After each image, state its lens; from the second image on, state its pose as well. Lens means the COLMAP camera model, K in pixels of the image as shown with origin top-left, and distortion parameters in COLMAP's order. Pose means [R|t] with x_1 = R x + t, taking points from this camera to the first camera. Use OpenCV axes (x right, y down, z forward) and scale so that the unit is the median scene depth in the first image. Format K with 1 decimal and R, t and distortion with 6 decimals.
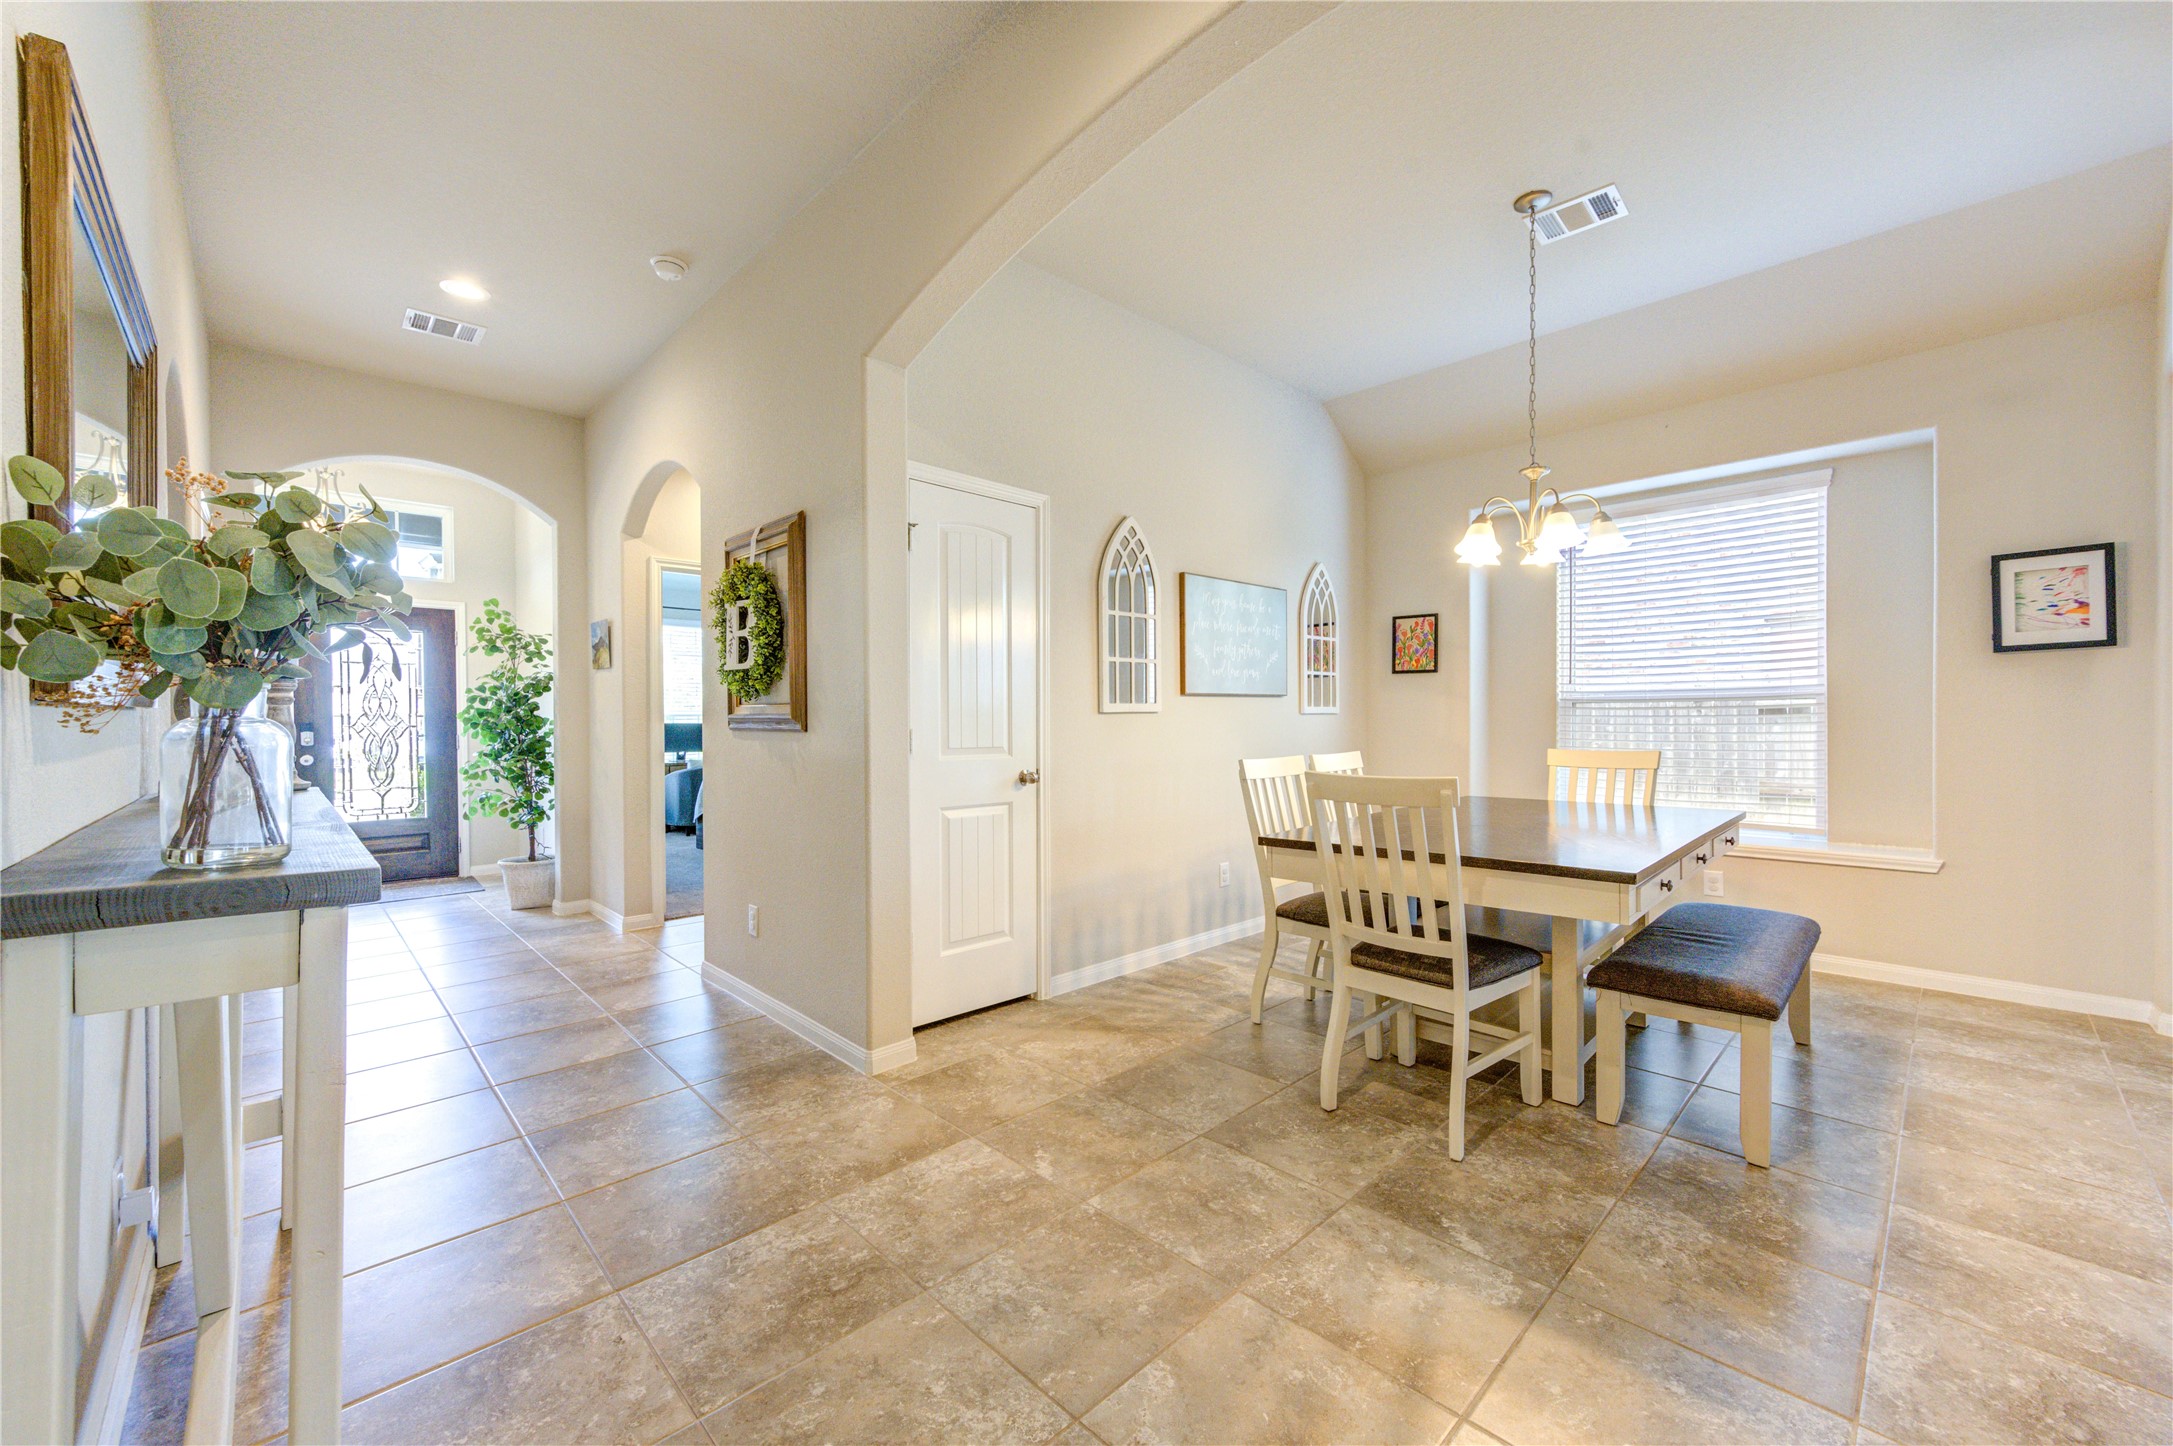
lens RADIAL K [[852.8, 0, 1081.8], [0, 852.8, 728.4], [0, 0, 1]] dist [0.001921, -0.000163]
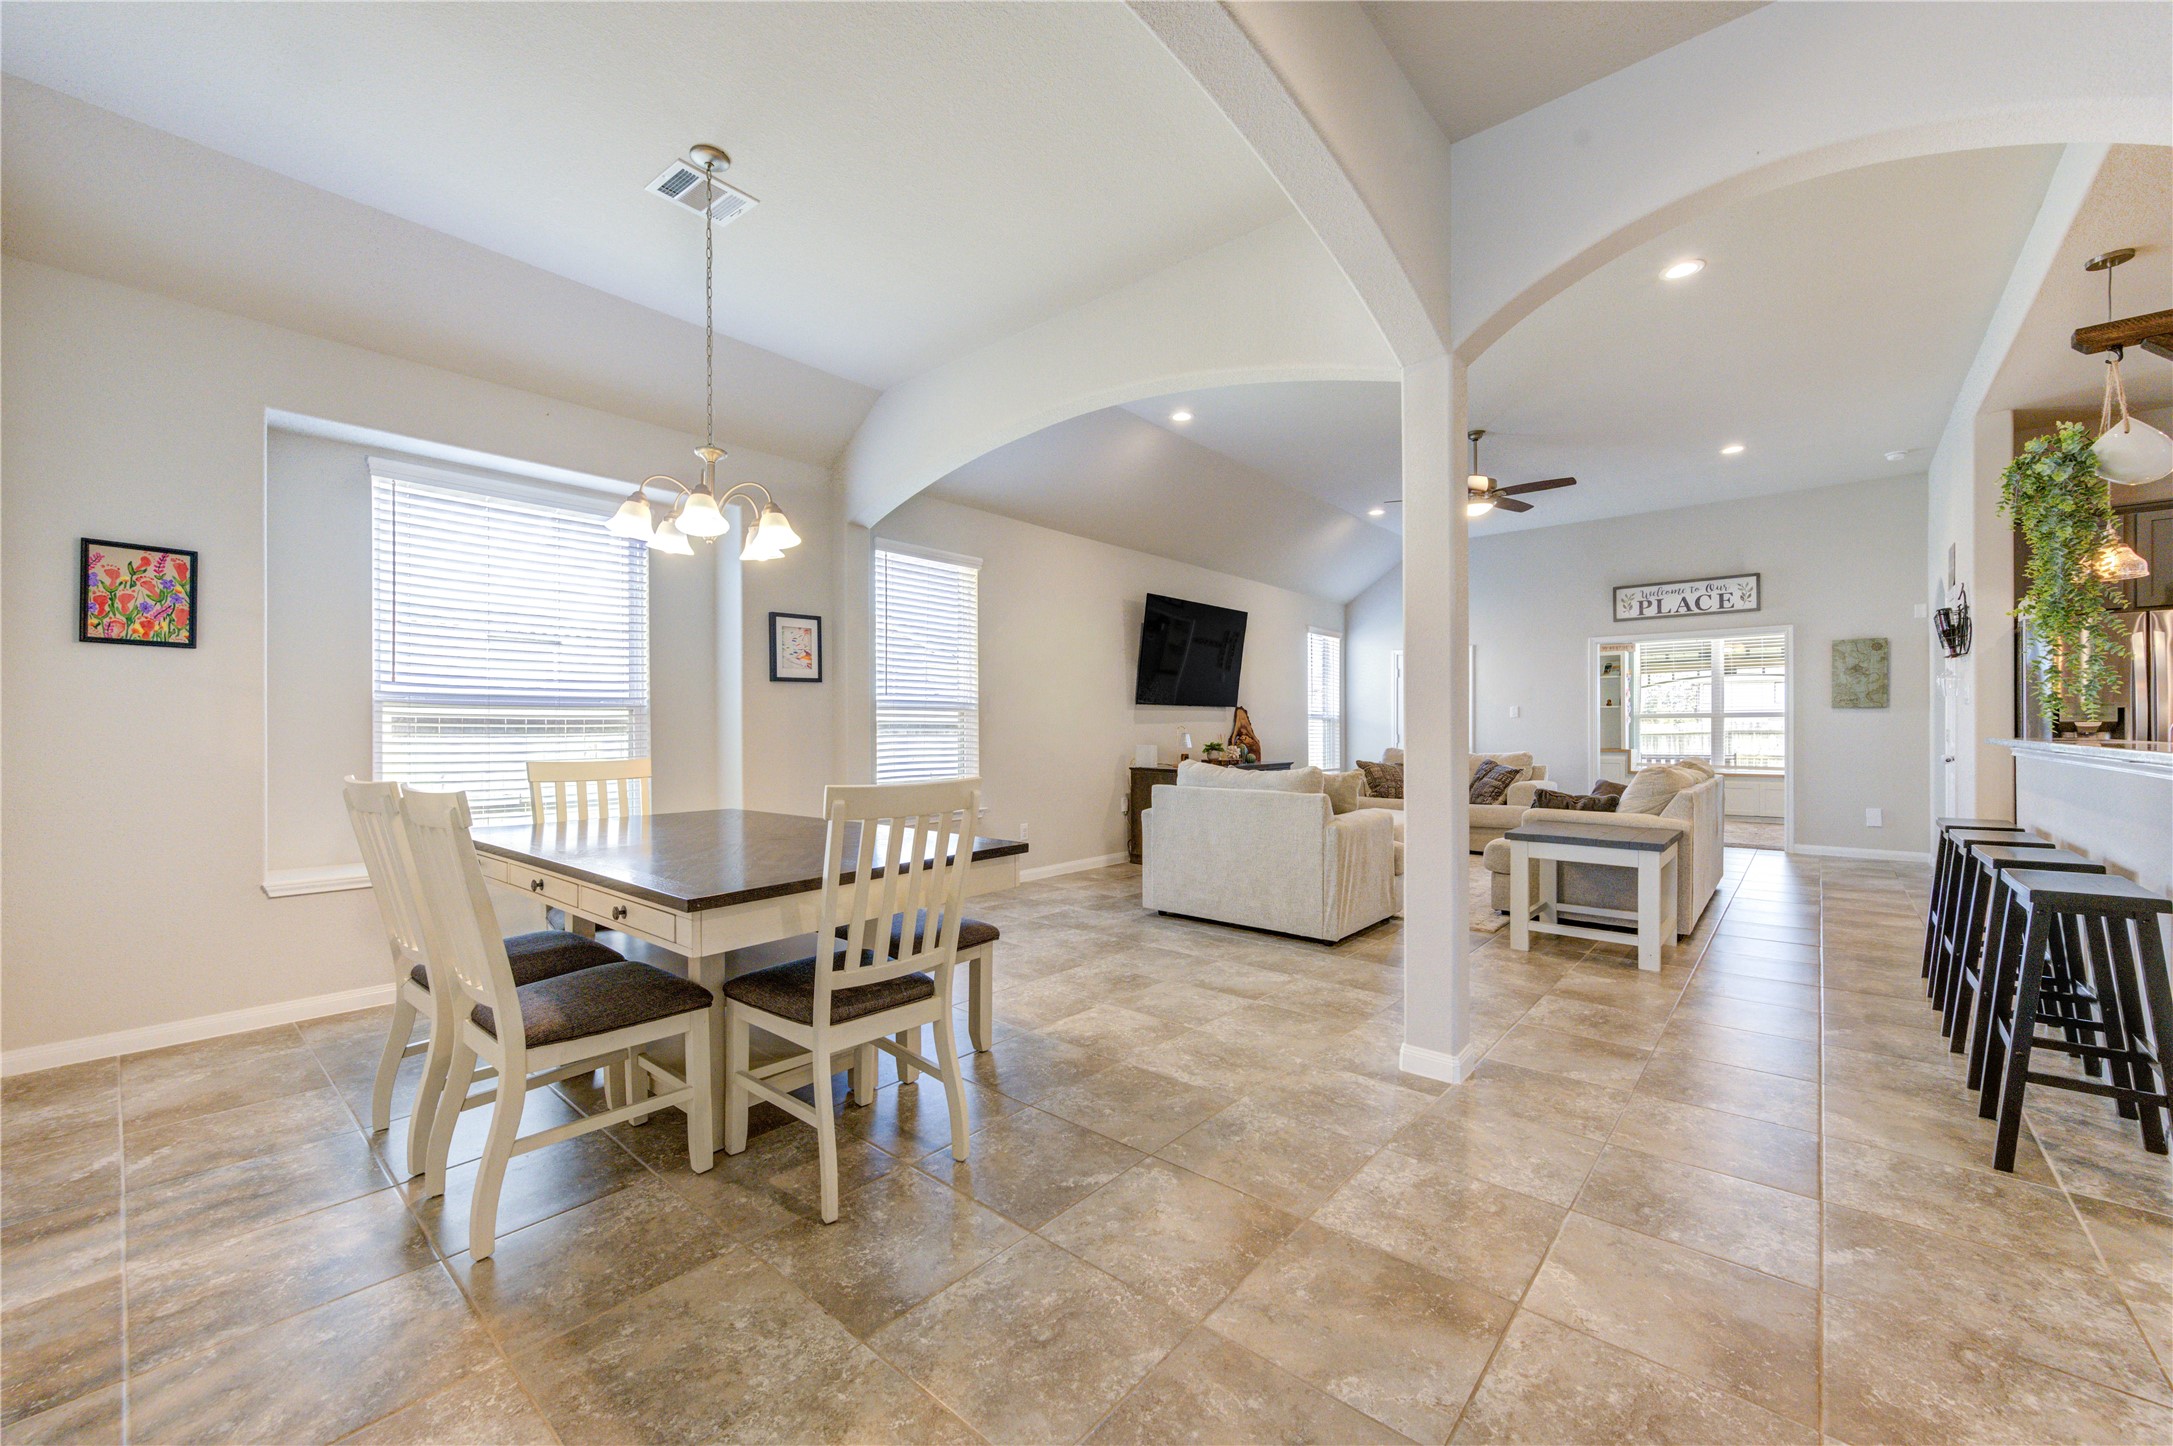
lens RADIAL K [[867.2, 0, 1086.2], [0, 867.2, 730.9], [0, 0, 1]] dist [-0.001904, -0.000155]
pose [[-0.112497, 0.004912, 0.993640, -0.356335], [0.011293, 0.999930, -0.003665, 0.003614], [-0.993588, 0.010809, -0.112544, 0.578565]]
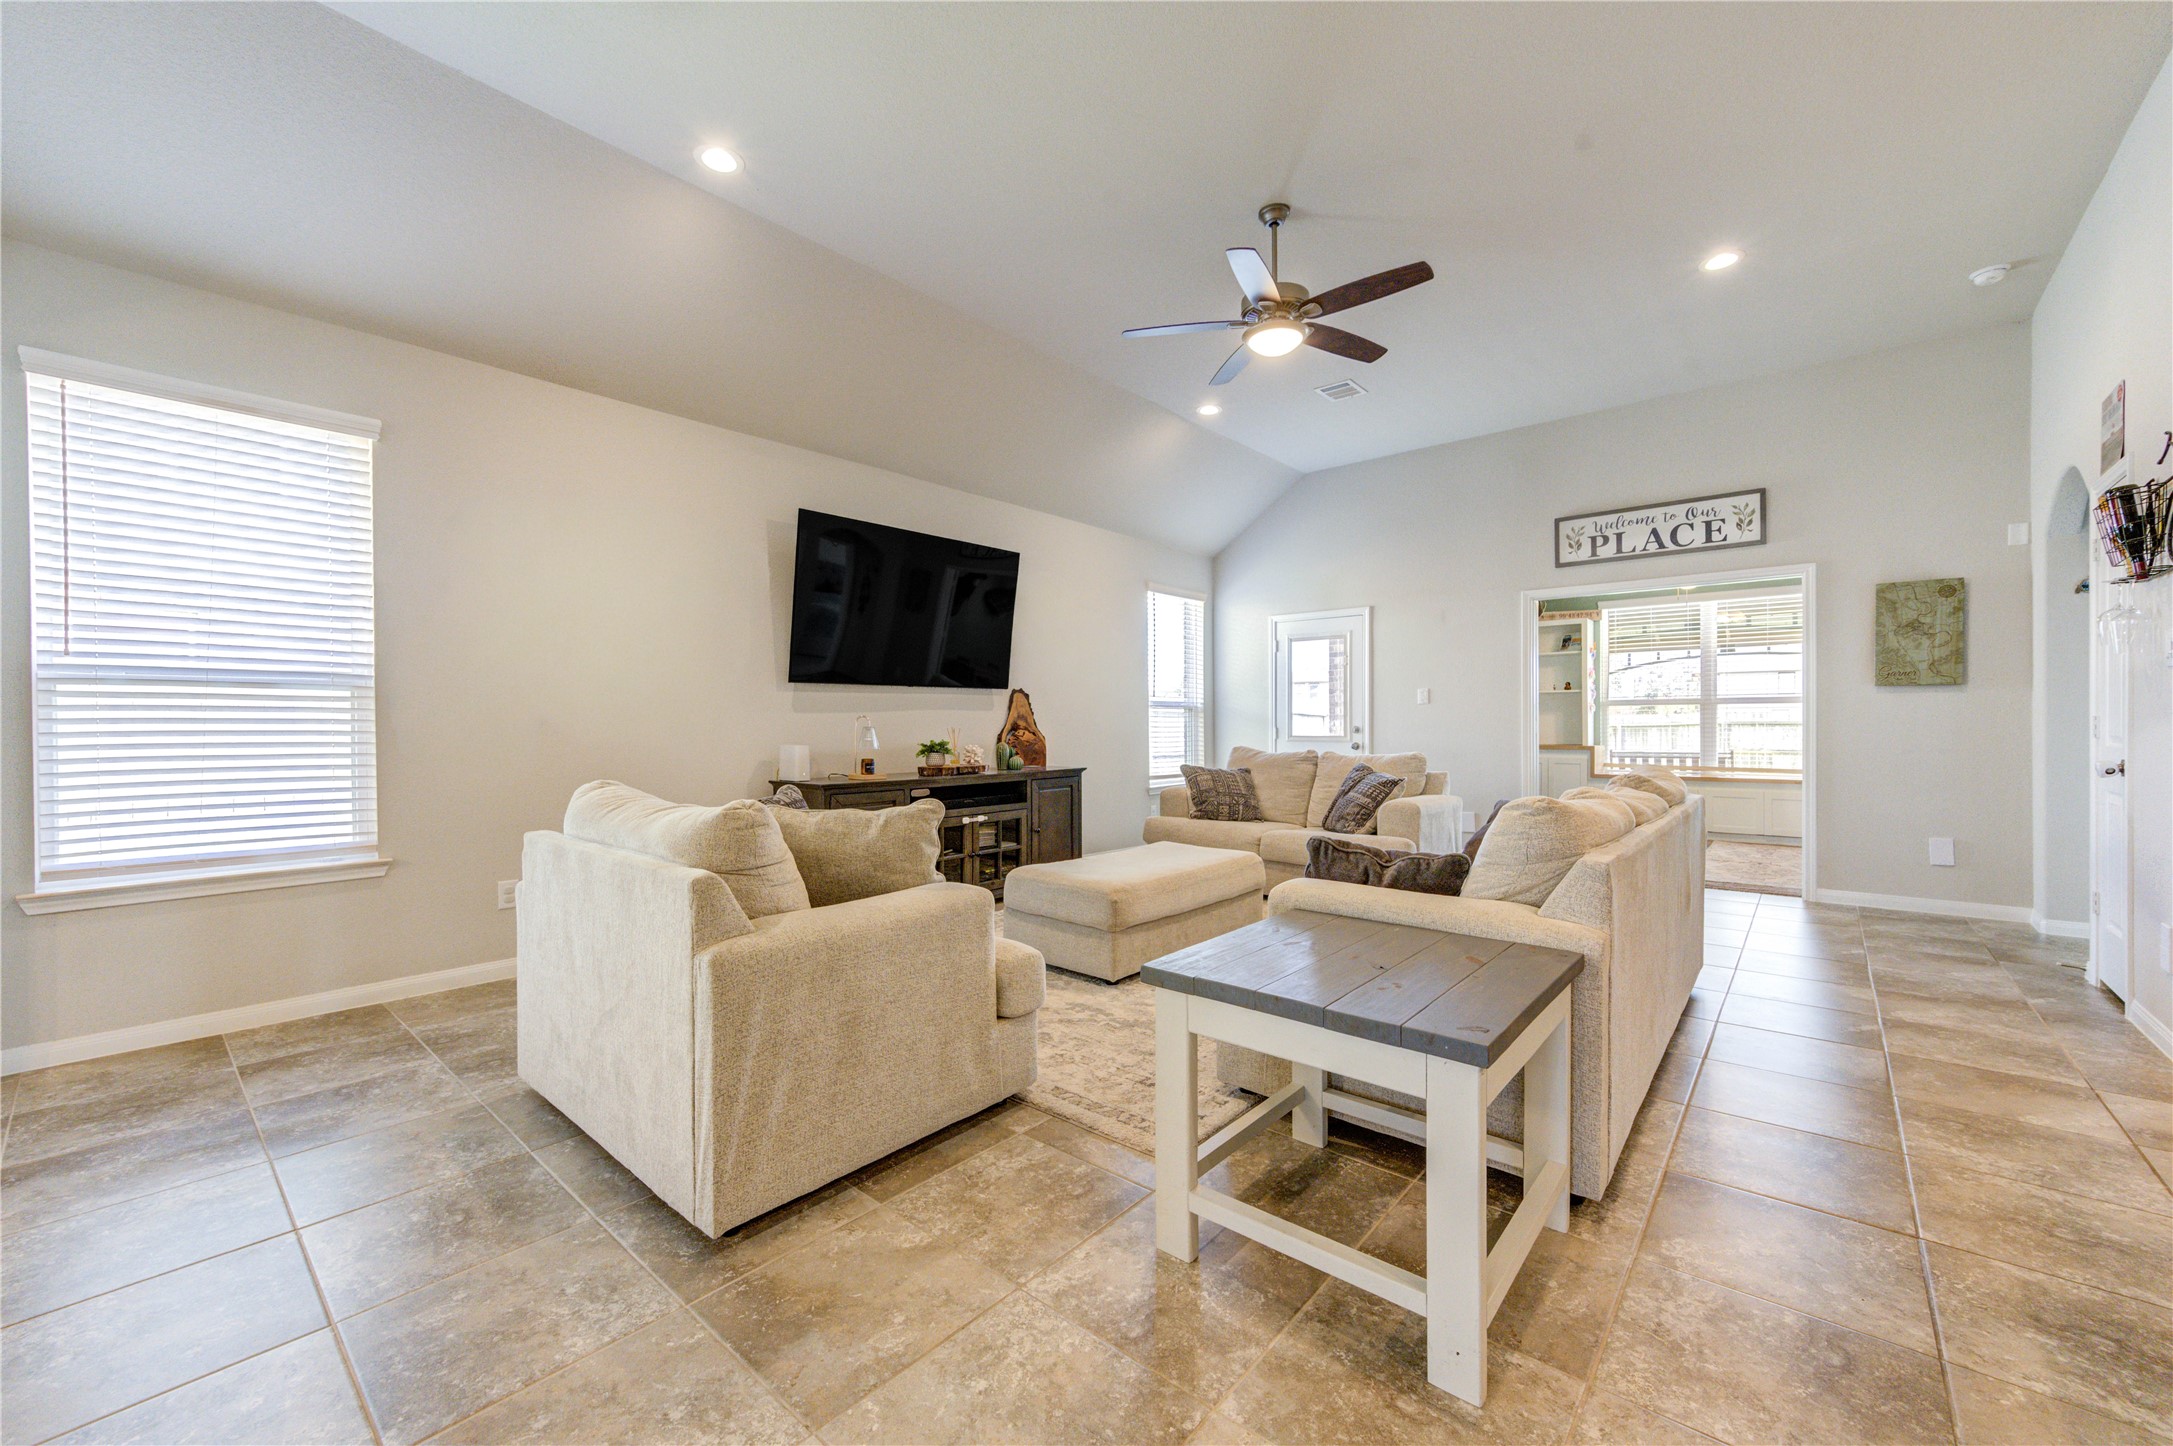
lens RADIAL K [[852.8, 0, 1081.8], [0, 852.8, 728.4], [0, 0, 1]] dist [0.001921, -0.000163]
pose [[-0.099967, 0.000881, 0.994990, 0.277591], [0.014251, 0.999898, 0.000546, 0.009963], [-0.994889, 0.014234, -0.099969, -0.036950]]
